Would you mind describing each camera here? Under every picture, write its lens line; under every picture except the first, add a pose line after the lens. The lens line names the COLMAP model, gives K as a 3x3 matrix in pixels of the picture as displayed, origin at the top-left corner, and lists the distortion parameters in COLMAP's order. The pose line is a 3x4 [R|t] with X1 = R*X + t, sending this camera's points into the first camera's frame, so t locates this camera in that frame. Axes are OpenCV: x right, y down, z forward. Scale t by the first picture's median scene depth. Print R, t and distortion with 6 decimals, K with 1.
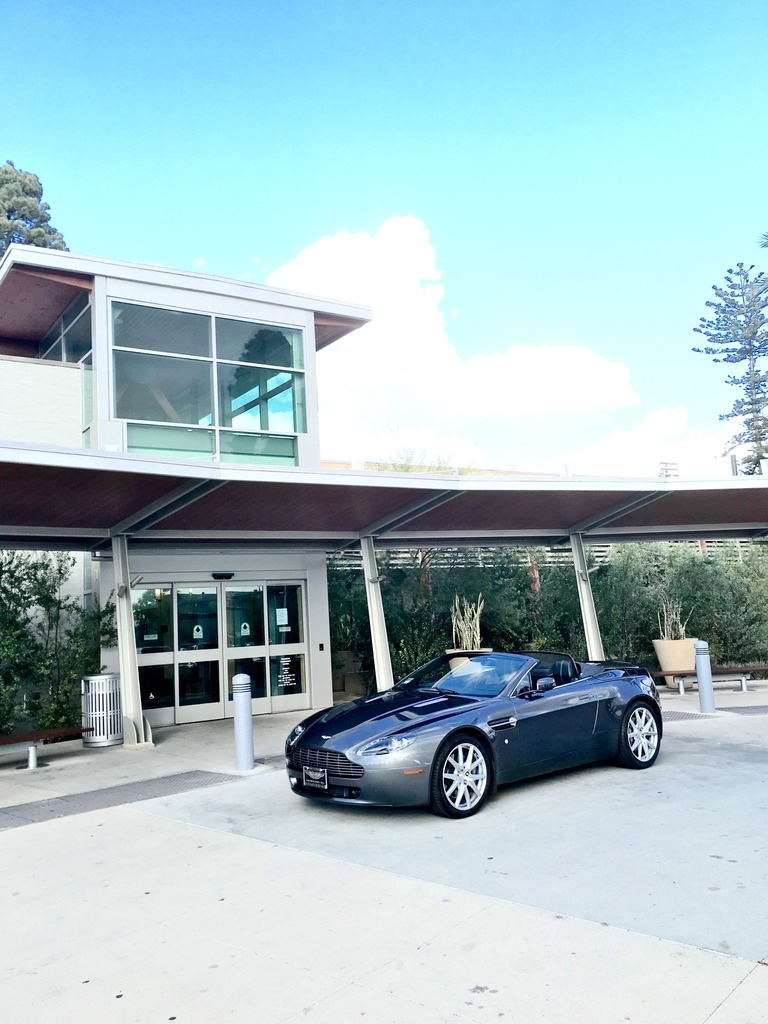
lens RADIAL K [[907.8, 0, 387.2], [0, 907.8, 490.9], [0, 0, 1]] dist [0.084186, -0.121023]
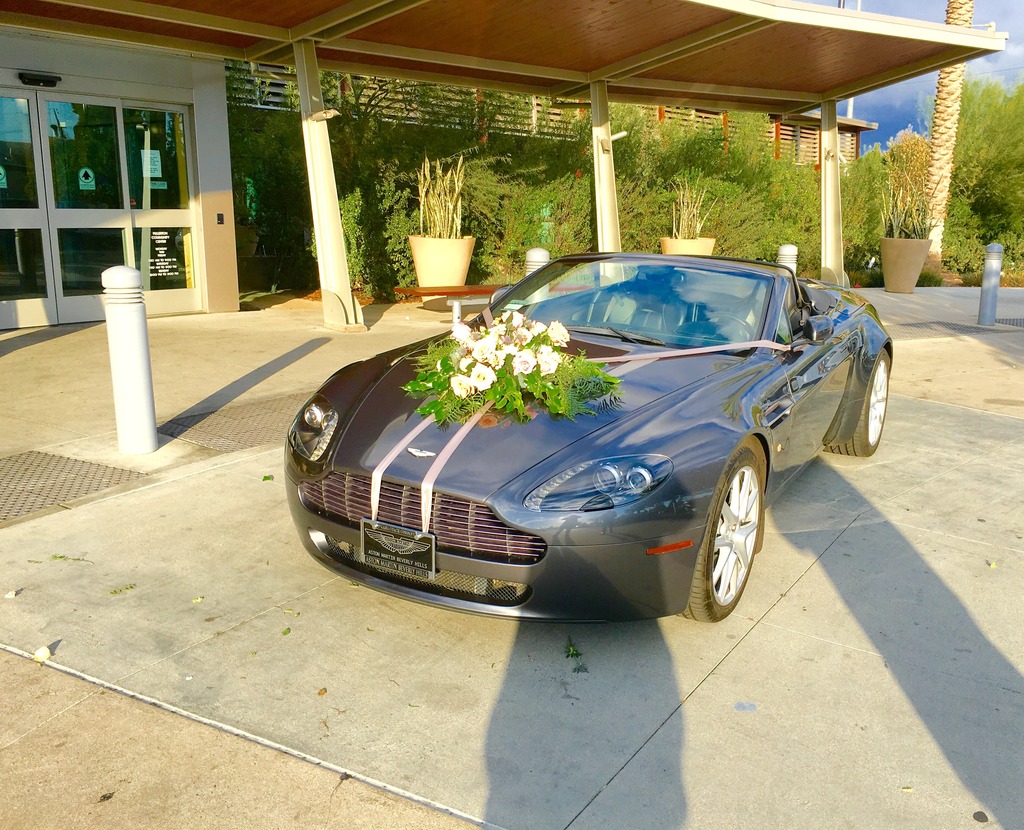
lens RADIAL K [[972.8, 0, 585.9], [0, 972.8, 415.1], [0, 0, 1]] dist [0.093575, -0.112139]
pose [[0.942684, -0.002021, 0.333681, -0.101545], [-0.113809, 0.938075, 0.327203, 0.074897], [-0.313679, -0.346425, 0.884079, 0.430903]]
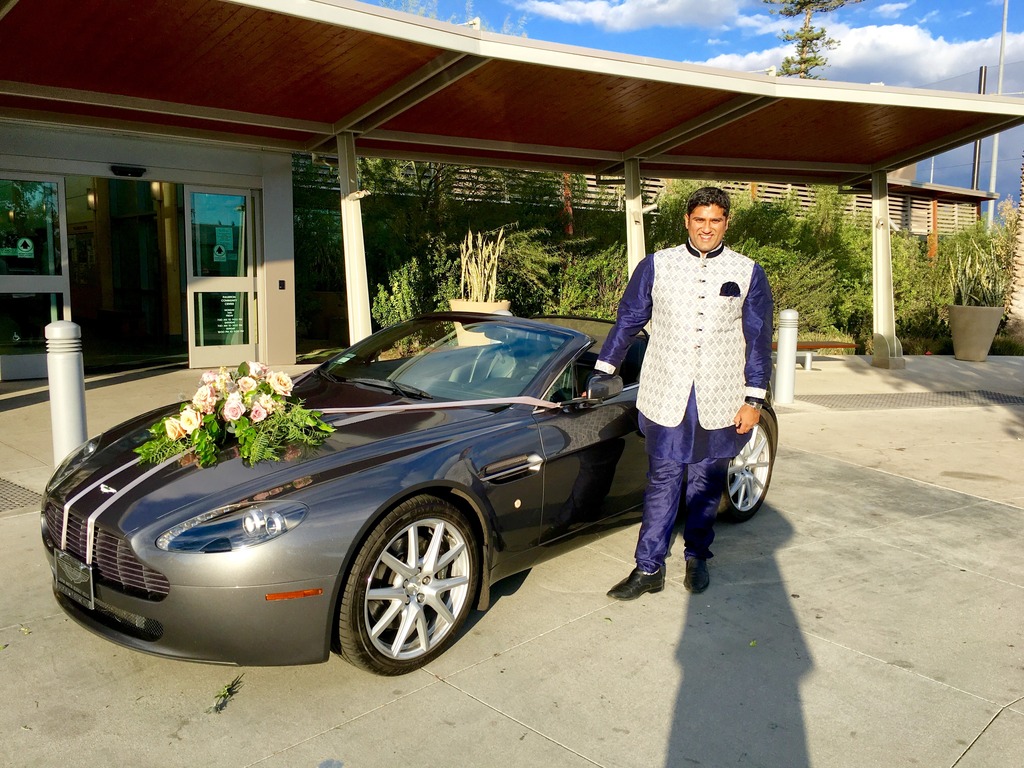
lens RADIAL K [[907.8, 0, 509.5], [0, 907.8, 379.6], [0, 0, 1]] dist [0.084186, -0.121023]
pose [[0.991824, 0.054450, 0.115414, 0.049957], [-0.082778, 0.962827, 0.257123, 0.065364], [-0.097123, -0.264574, 0.959462, 0.412478]]
